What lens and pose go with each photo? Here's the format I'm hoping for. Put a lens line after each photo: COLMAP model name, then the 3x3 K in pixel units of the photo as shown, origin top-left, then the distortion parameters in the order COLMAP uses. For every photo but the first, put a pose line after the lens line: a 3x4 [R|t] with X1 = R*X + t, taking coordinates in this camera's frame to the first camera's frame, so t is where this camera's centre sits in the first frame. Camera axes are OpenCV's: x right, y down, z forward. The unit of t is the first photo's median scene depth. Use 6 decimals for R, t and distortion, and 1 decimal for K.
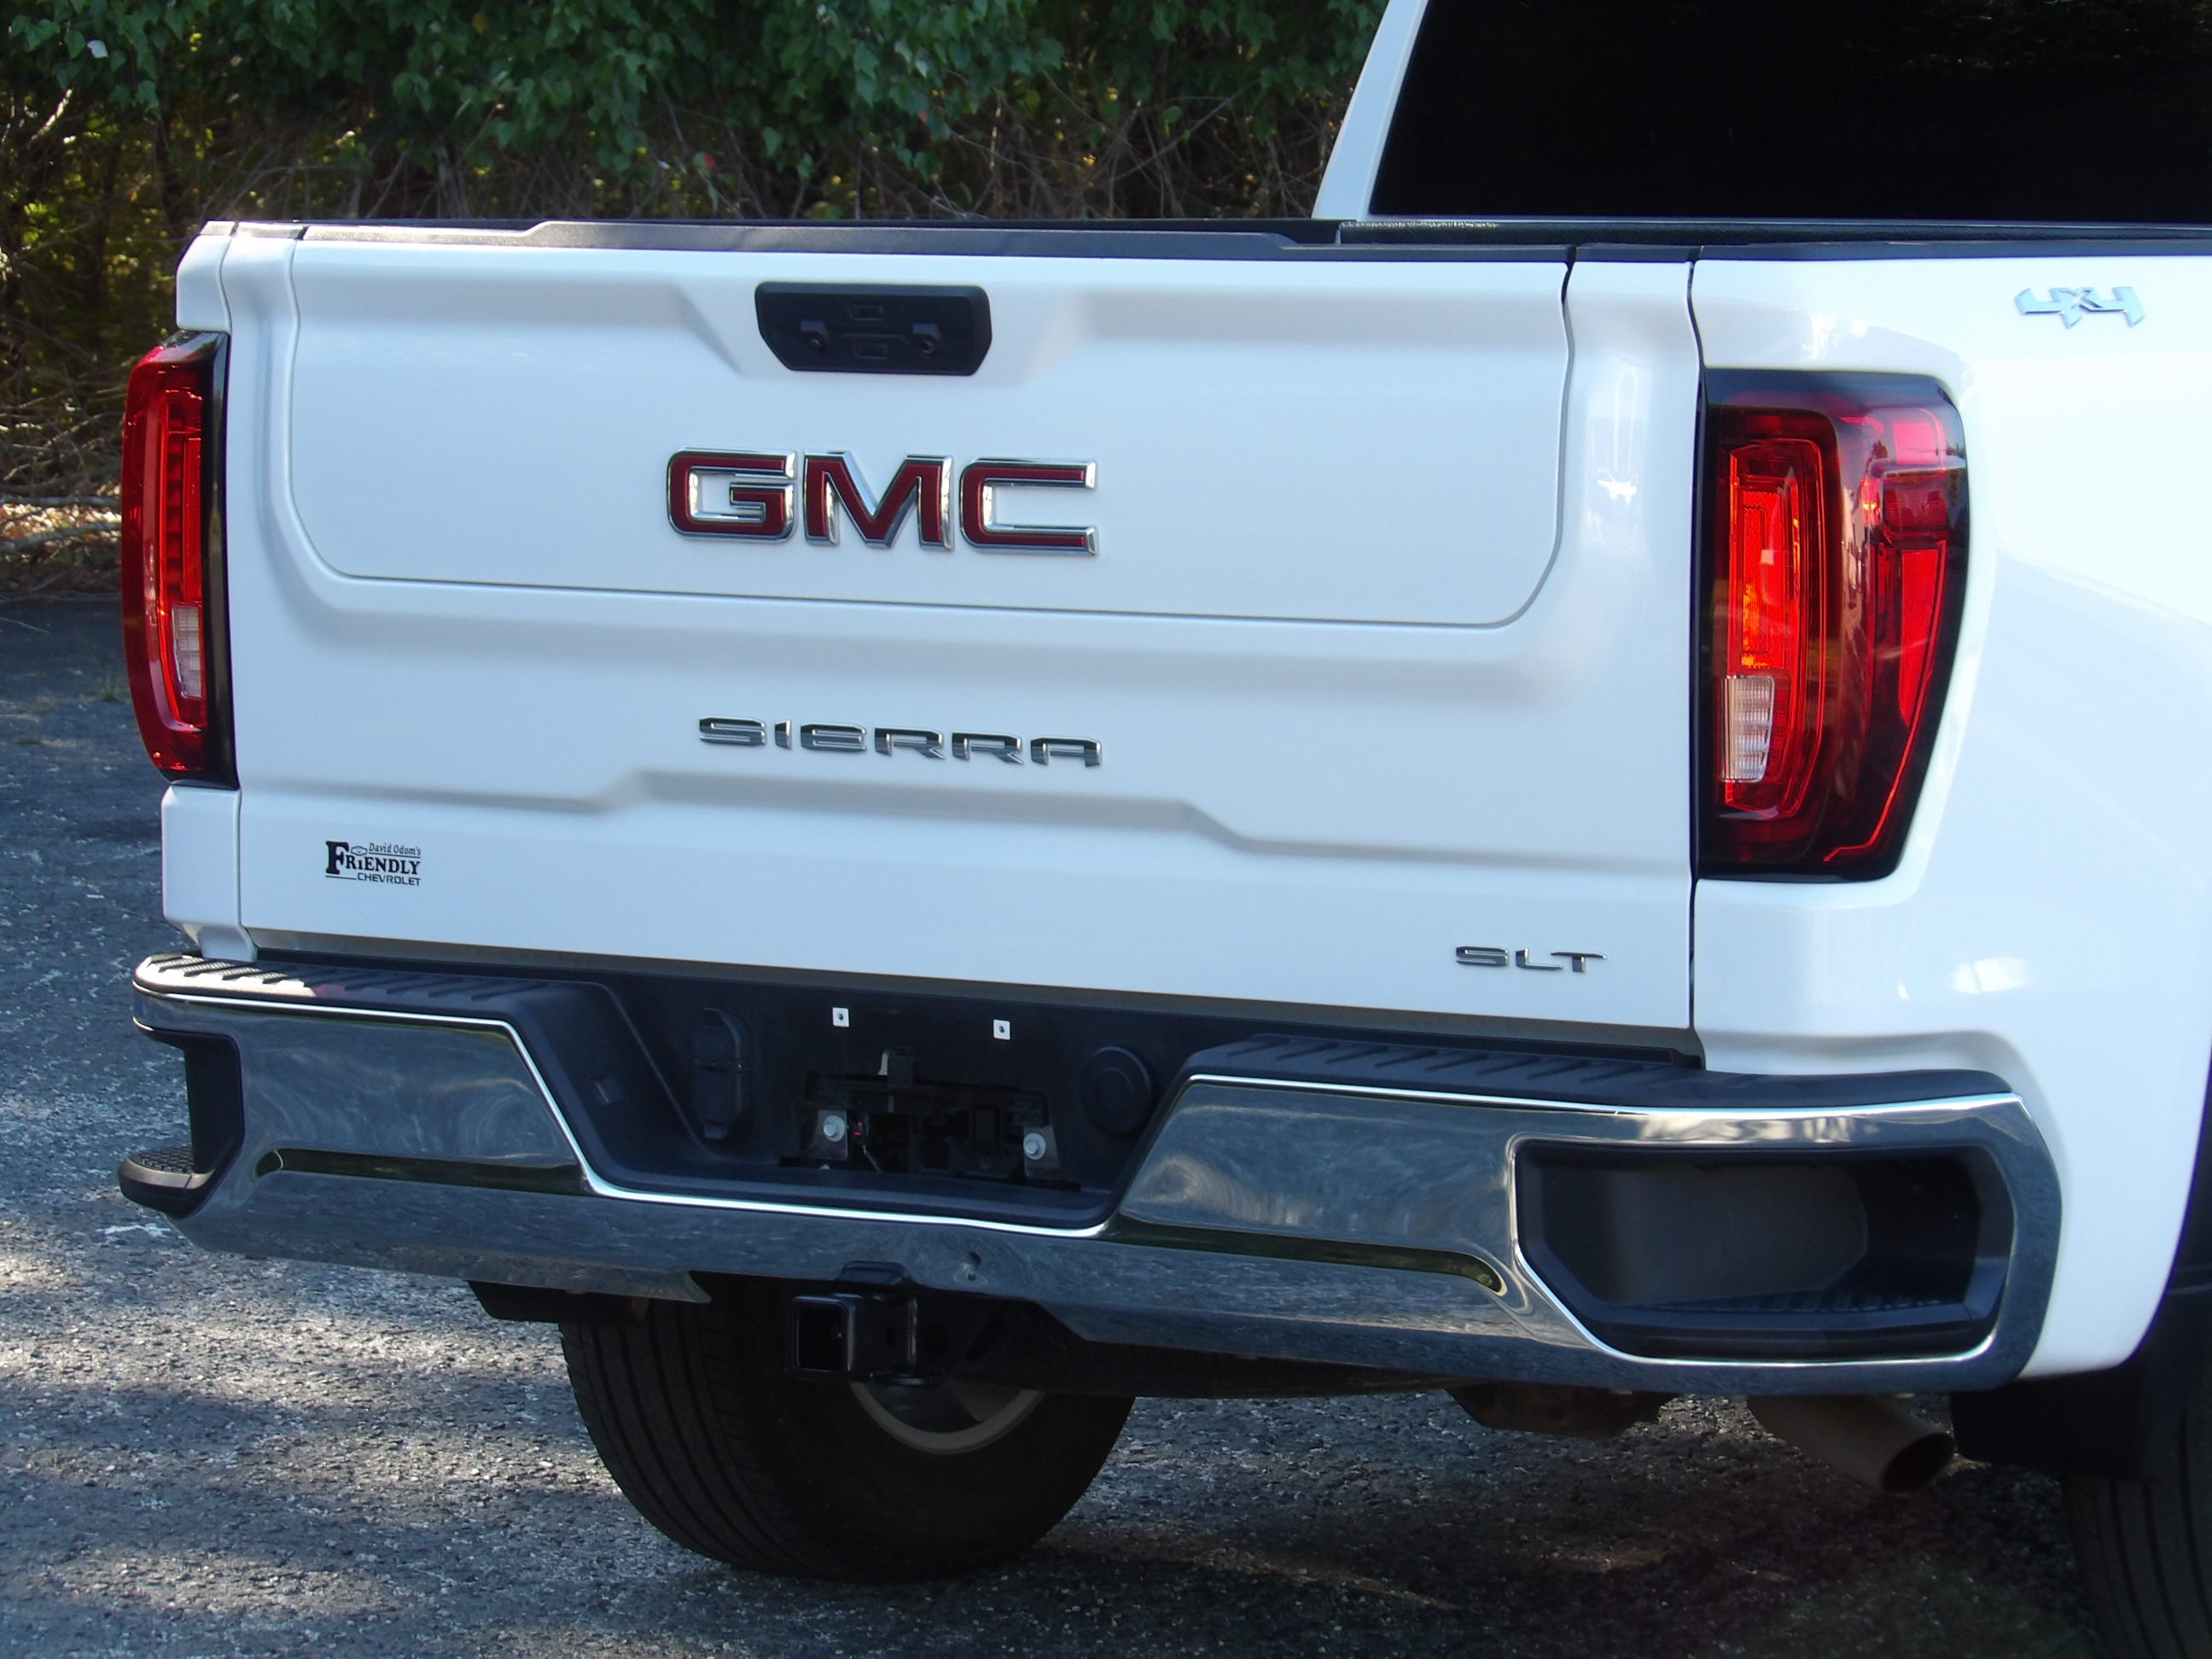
lens RADIAL K [[9140.7, 0, 1101.4], [0, 9140.7, 821.9], [0, 0, 1]] dist [1.524181, 0.000000]
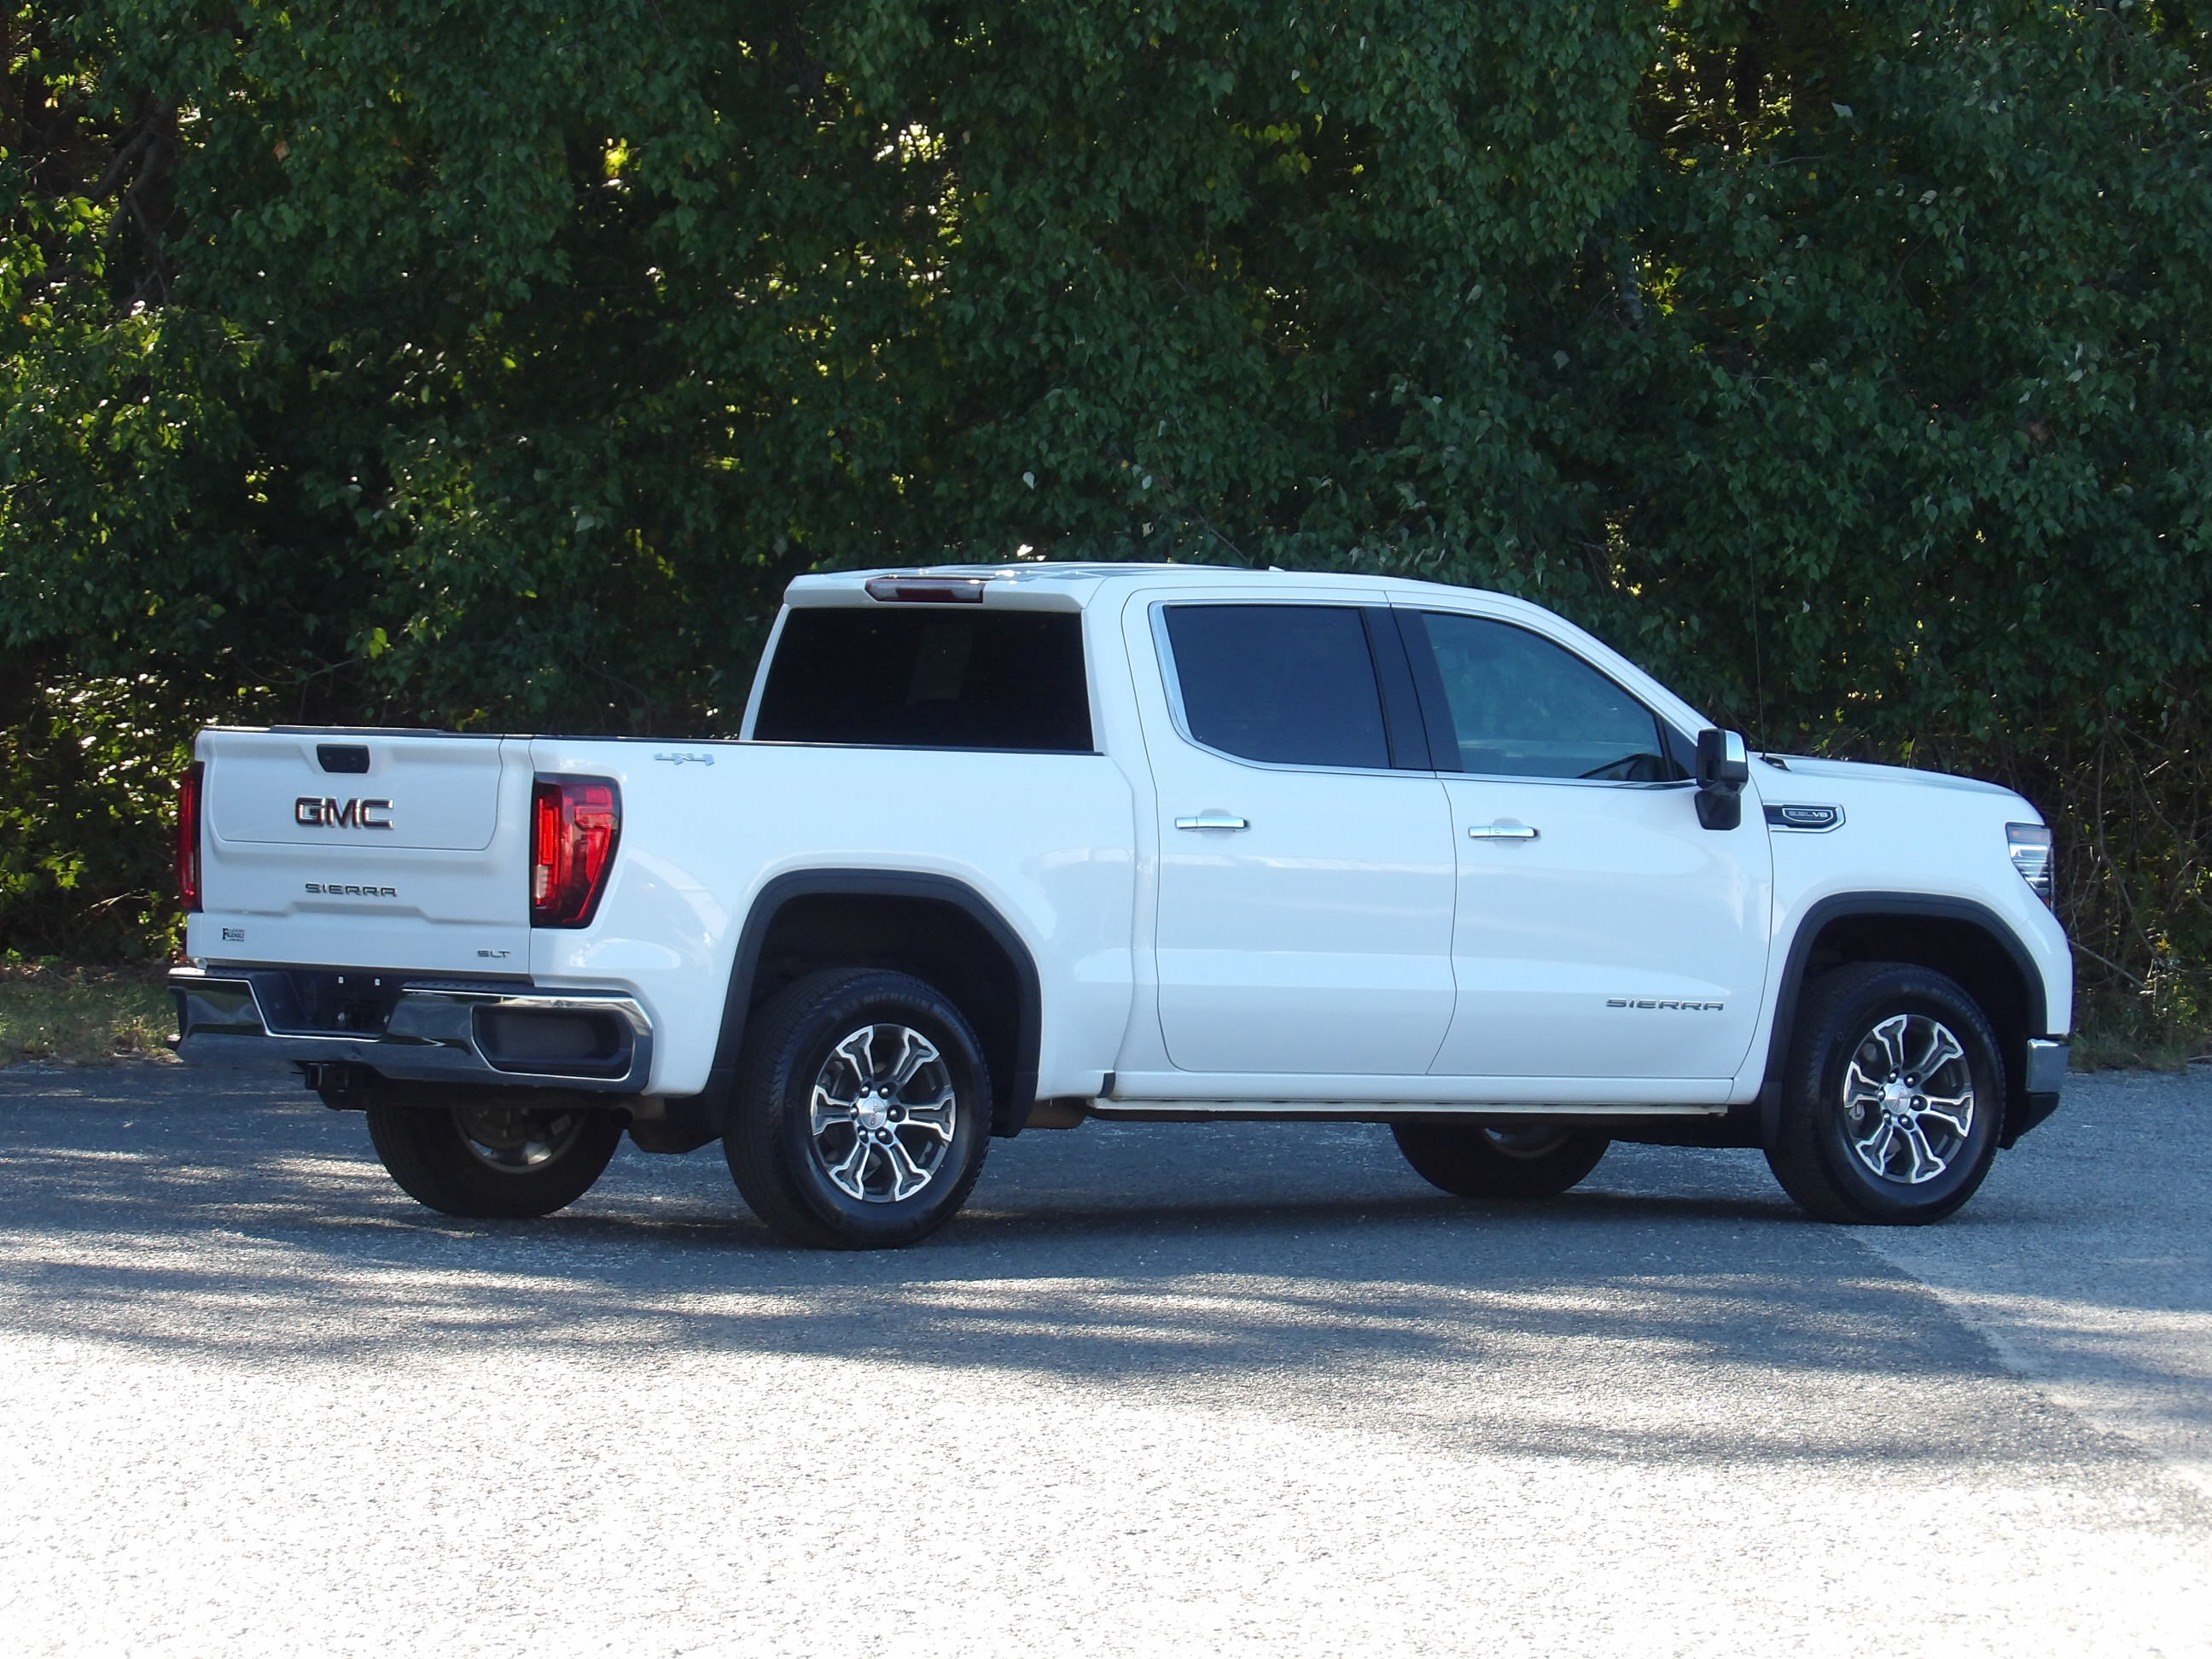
lens RADIAL K [[12896.1, 0, 1105.5], [0, 12896.1, 819.1], [0, 0, 1]] dist [-0.998344, 0.000000]
pose [[0.960856, 0.016123, -0.276577, 1.450258], [-0.035412, 0.997264, -0.064889, 0.244630], [0.274774, 0.072143, 0.958798, -3.167056]]
